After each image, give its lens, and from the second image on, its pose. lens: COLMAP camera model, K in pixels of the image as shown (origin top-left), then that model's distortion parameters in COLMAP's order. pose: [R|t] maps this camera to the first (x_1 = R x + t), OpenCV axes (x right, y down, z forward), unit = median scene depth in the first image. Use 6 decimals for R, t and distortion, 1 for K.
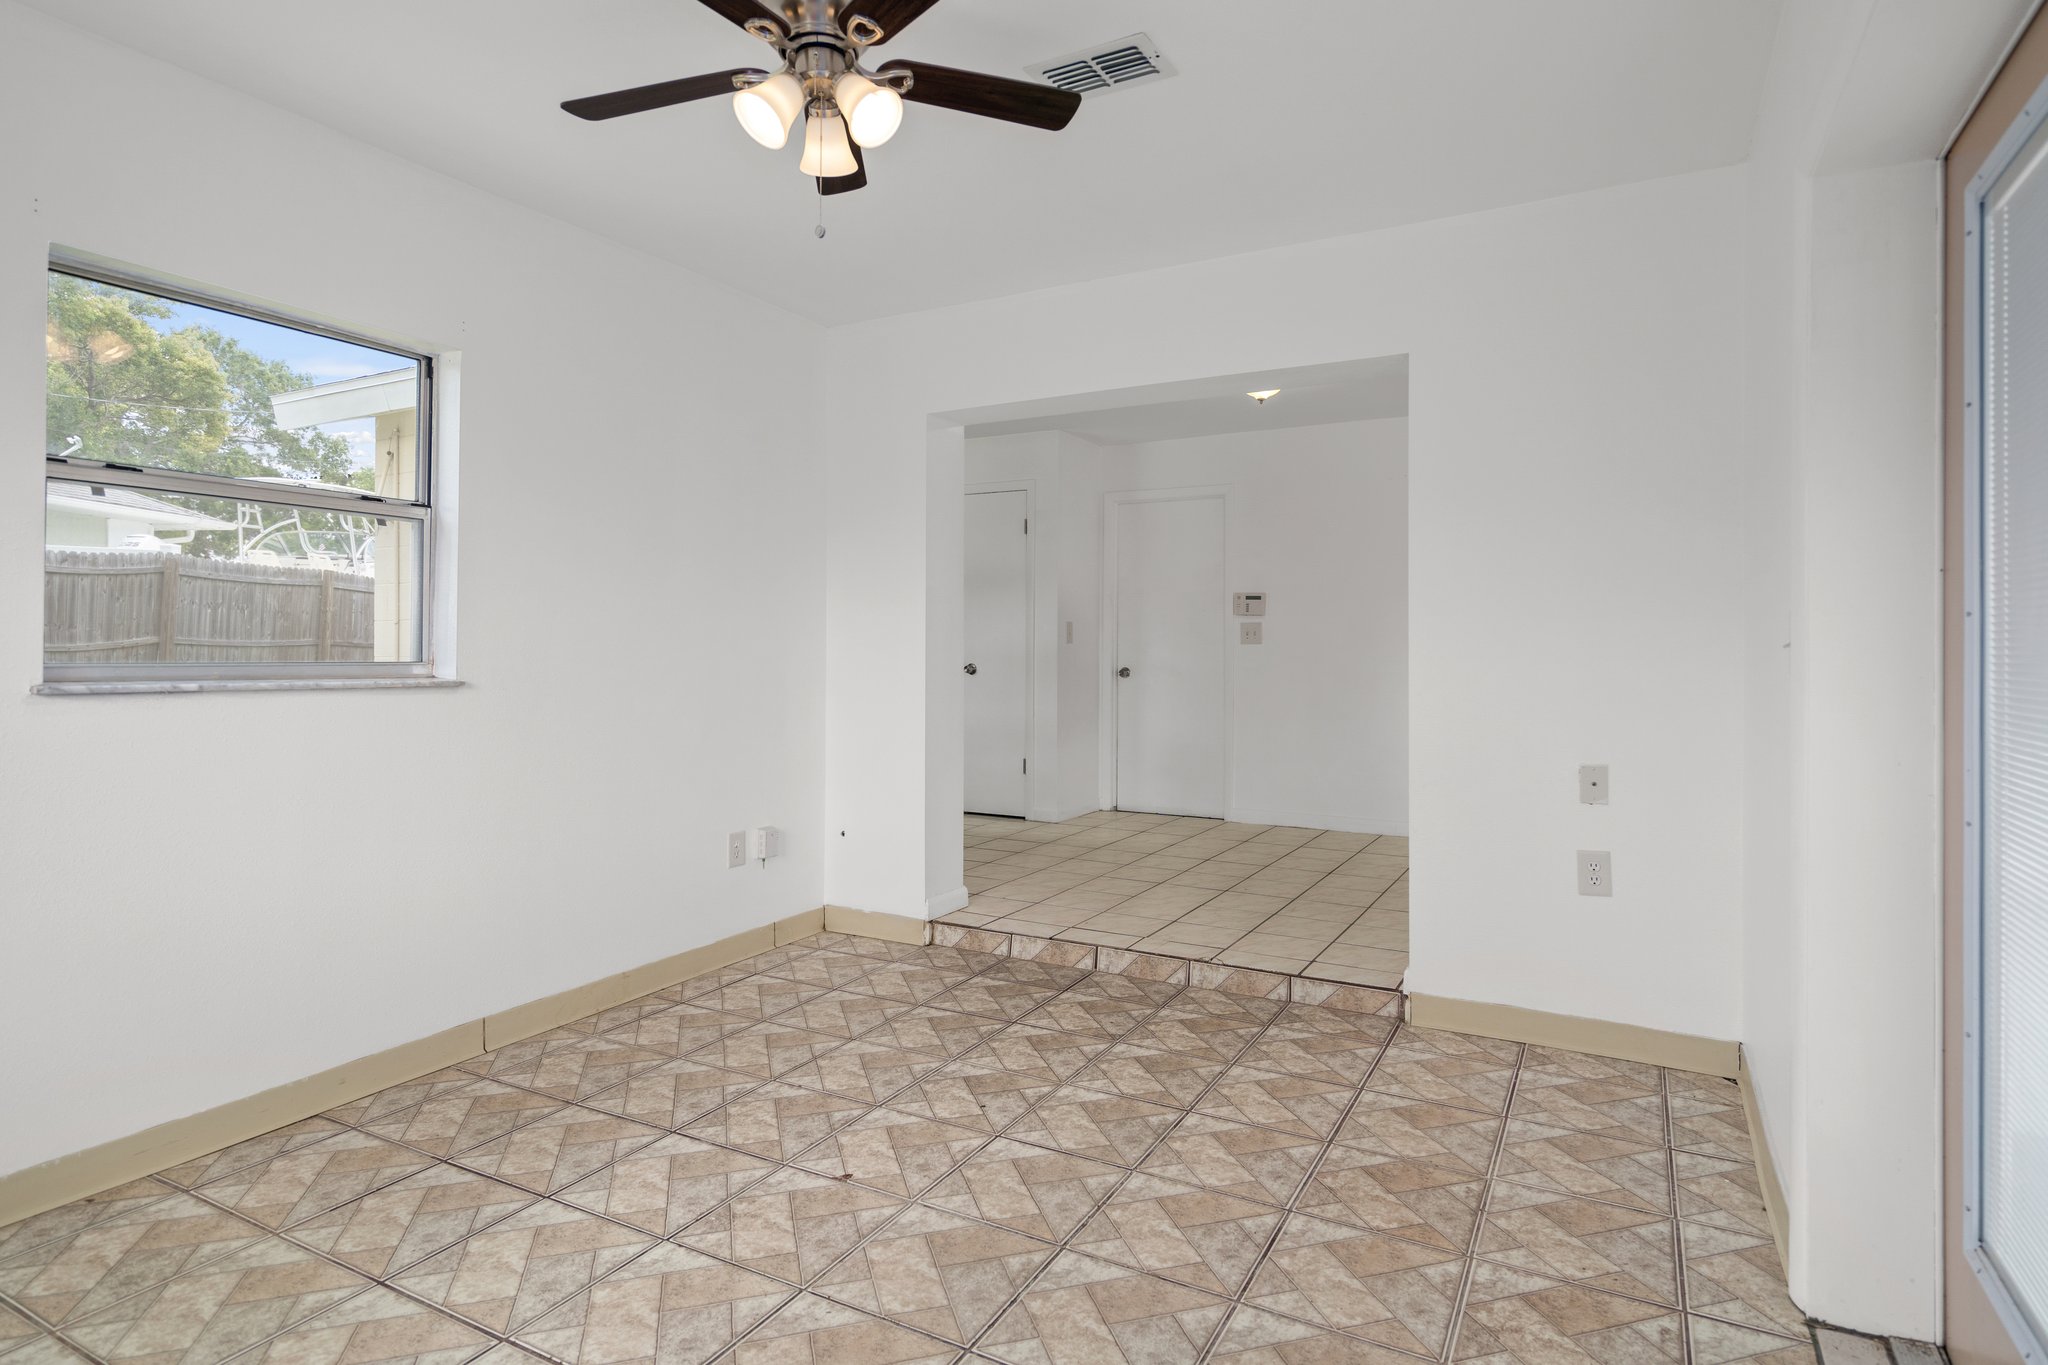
lens RADIAL K [[1067.1, 0, 1035.4], [0, 1067.1, 631.3], [0, 0, 1]] dist [0.001263, 0.001455]
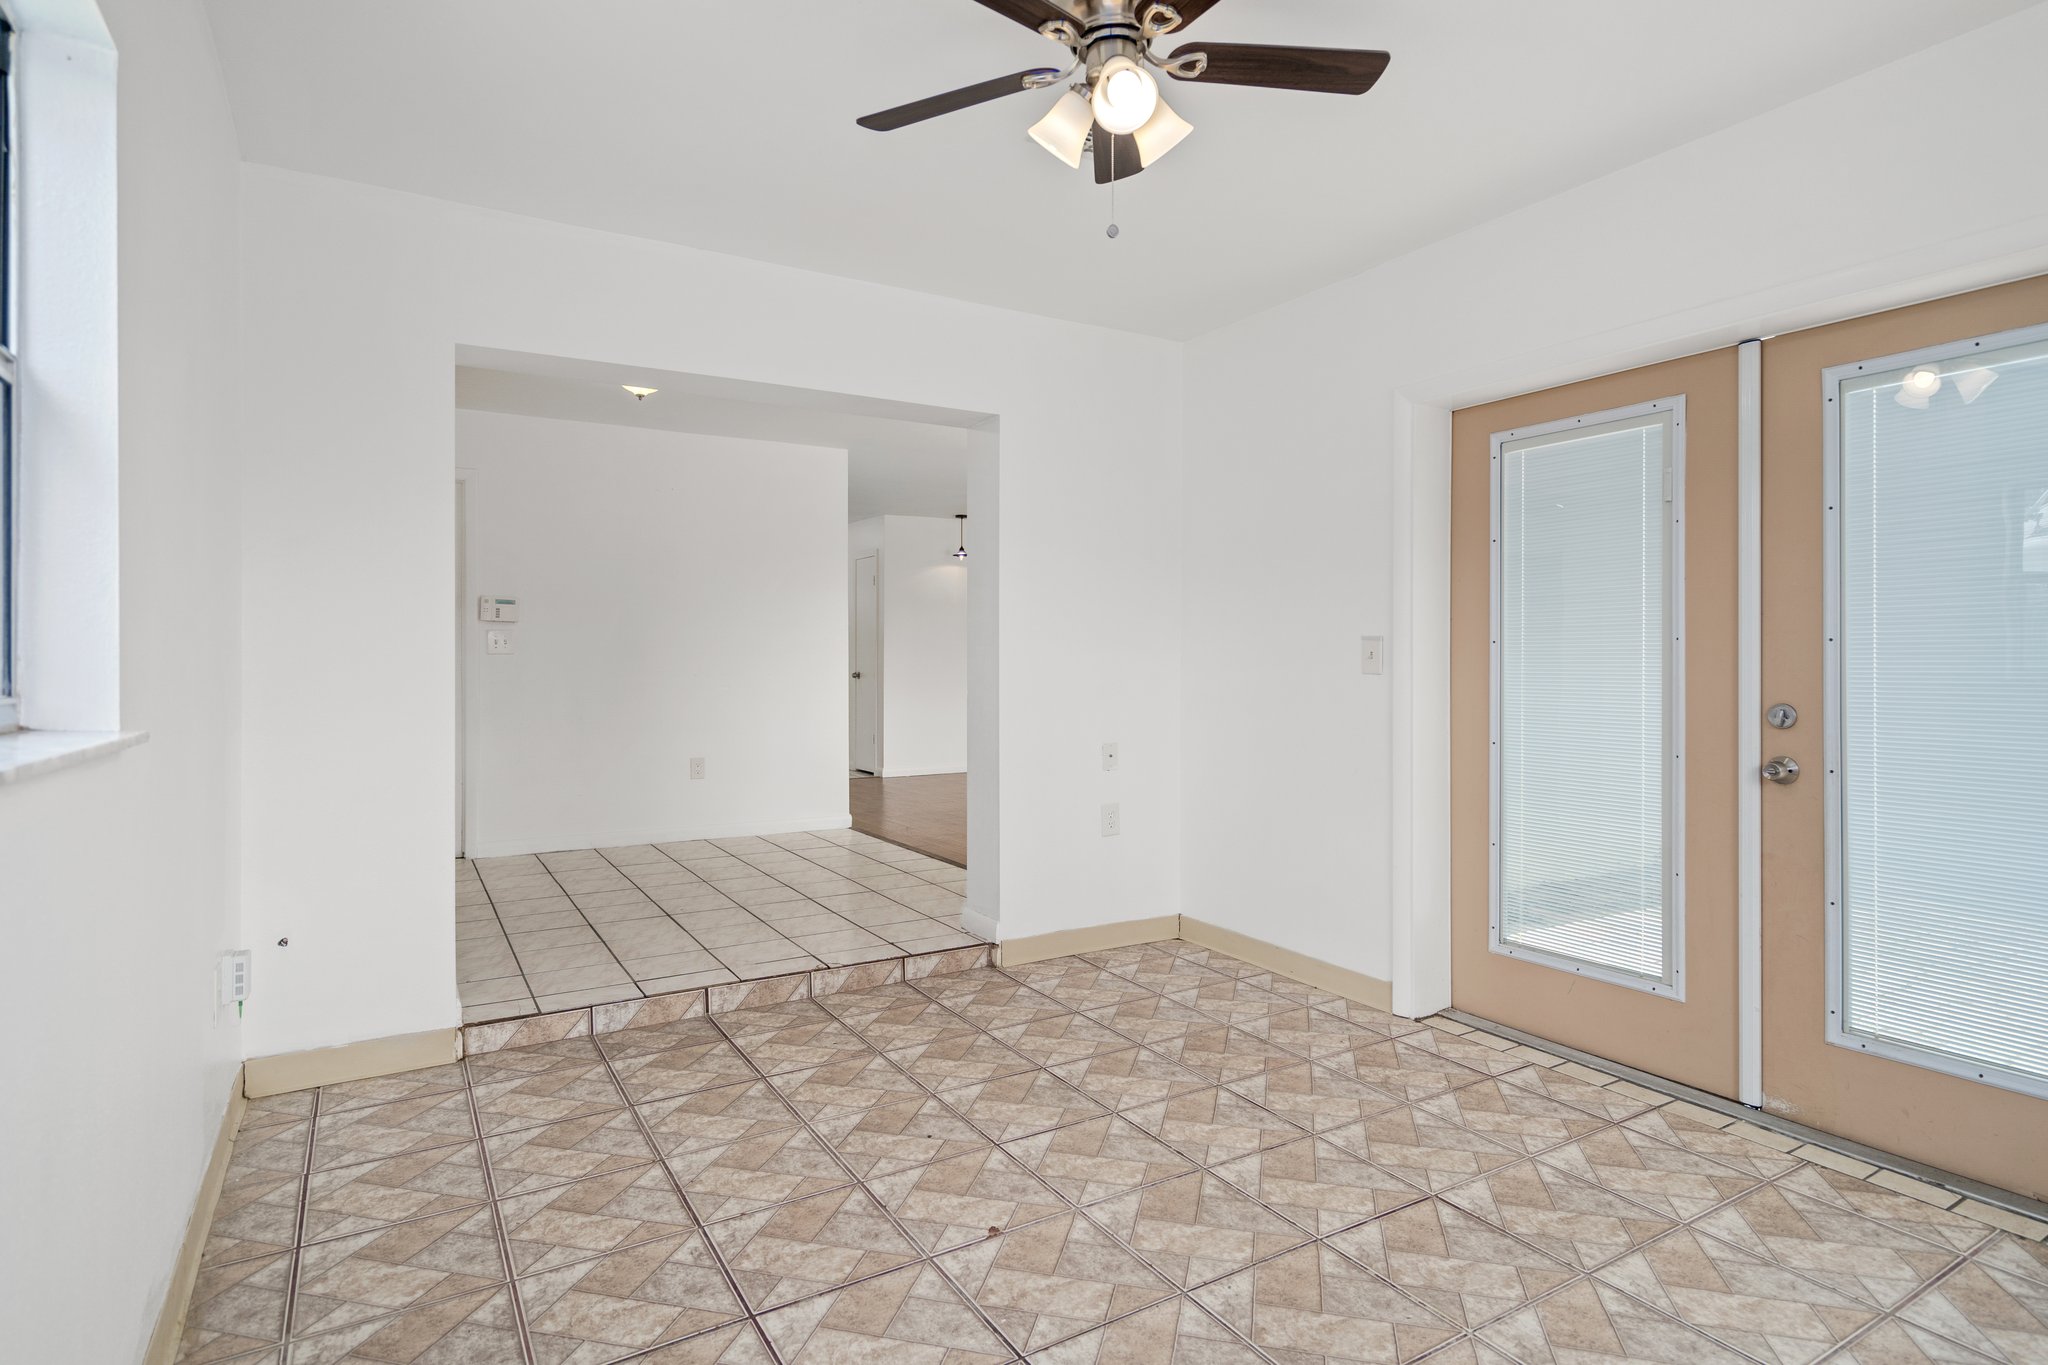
lens RADIAL K [[1072.0, 0, 1010.2], [0, 1072.0, 644.8], [0, 0, 1]] dist [0.002811, 0.000546]
pose [[0.510399, 0.008676, 0.859894, -0.787642], [-0.011715, 0.999926, -0.003136, 0.004760], [-0.859858, -0.008473, 0.510463, 0.418136]]
